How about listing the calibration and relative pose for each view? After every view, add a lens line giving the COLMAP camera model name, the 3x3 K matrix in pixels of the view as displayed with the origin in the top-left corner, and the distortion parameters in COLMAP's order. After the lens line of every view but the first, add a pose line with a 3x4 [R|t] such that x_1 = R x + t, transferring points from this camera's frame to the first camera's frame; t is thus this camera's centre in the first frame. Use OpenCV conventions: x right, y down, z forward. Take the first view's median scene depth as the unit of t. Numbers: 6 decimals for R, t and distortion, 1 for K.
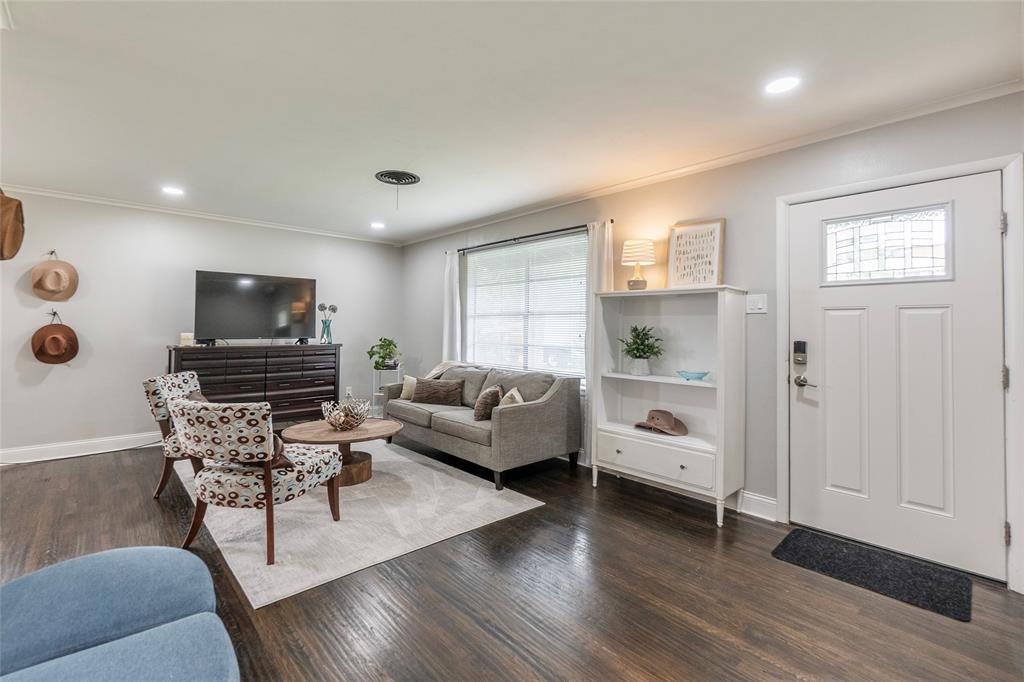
lens RADIAL K [[441.4, 0, 509.2], [0, 441.4, 316.0], [0, 0, 1]] dist [-0.003034, -0.000421]
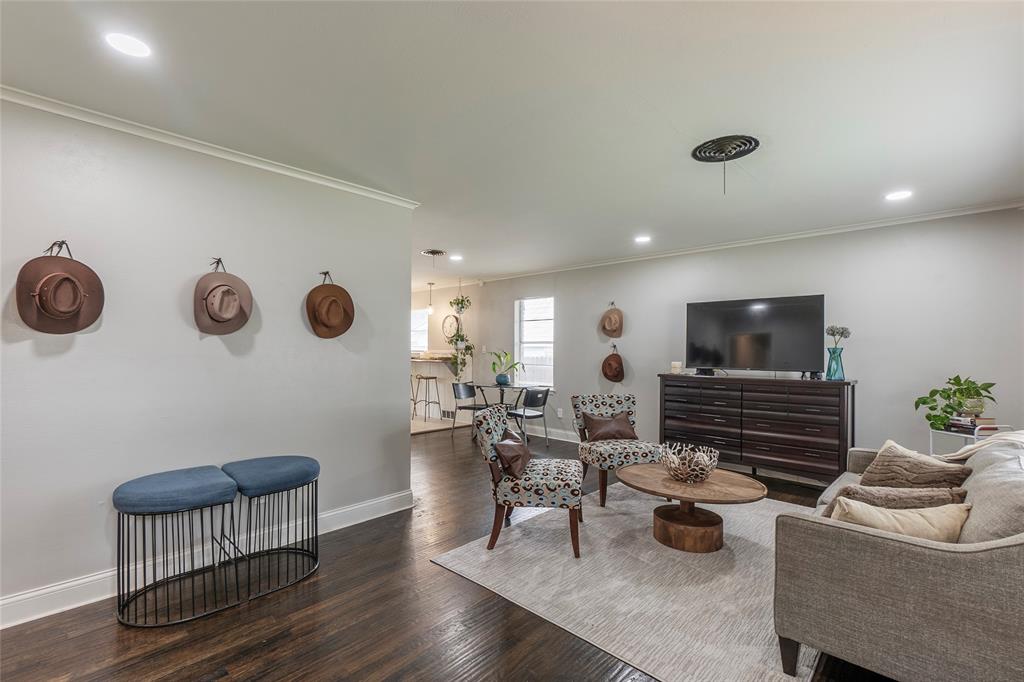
lens RADIAL K [[470.5, 0, 509.0], [0, 470.5, 343.4], [0, 0, 1]] dist [0.000526, 0.000143]
pose [[0.069446, -0.023560, -0.997308, 0.439644], [0.017347, 0.999598, -0.022406, 0.012454], [0.997435, -0.015745, 0.069826, 0.545563]]
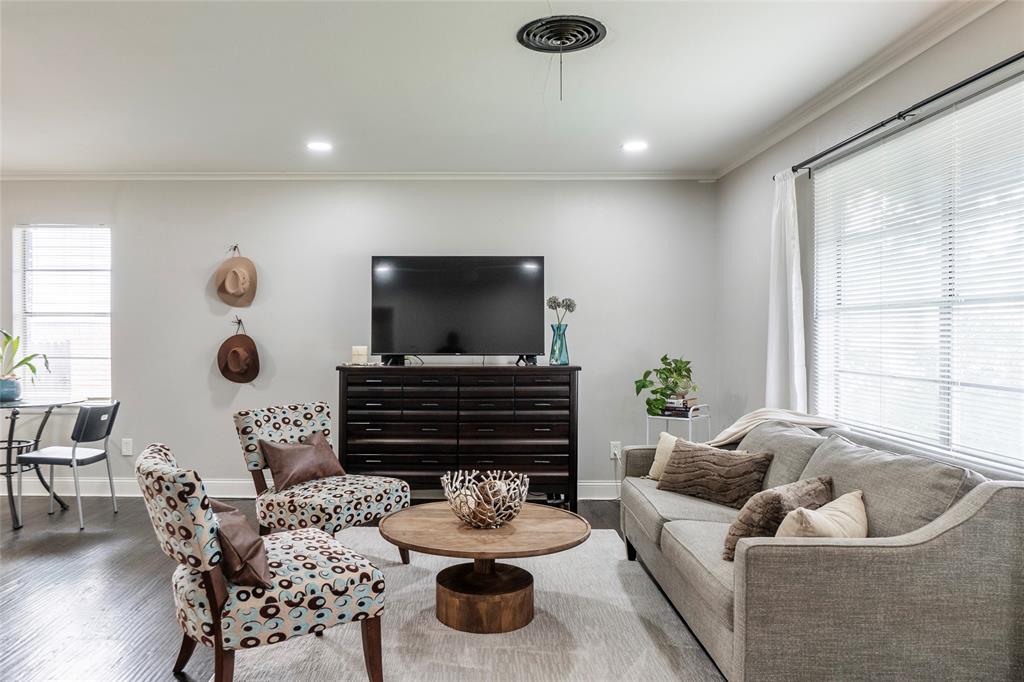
lens RADIAL K [[712.6, 0, 480.1], [0, 712.6, 331.4], [0, 0, 1]] dist [-0.008504, 0.000708]
pose [[0.734022, -0.007881, -0.679080, 0.199736], [0.022371, 0.999671, 0.012579, 0.005483], [0.678757, -0.024424, 0.733956, 0.319564]]
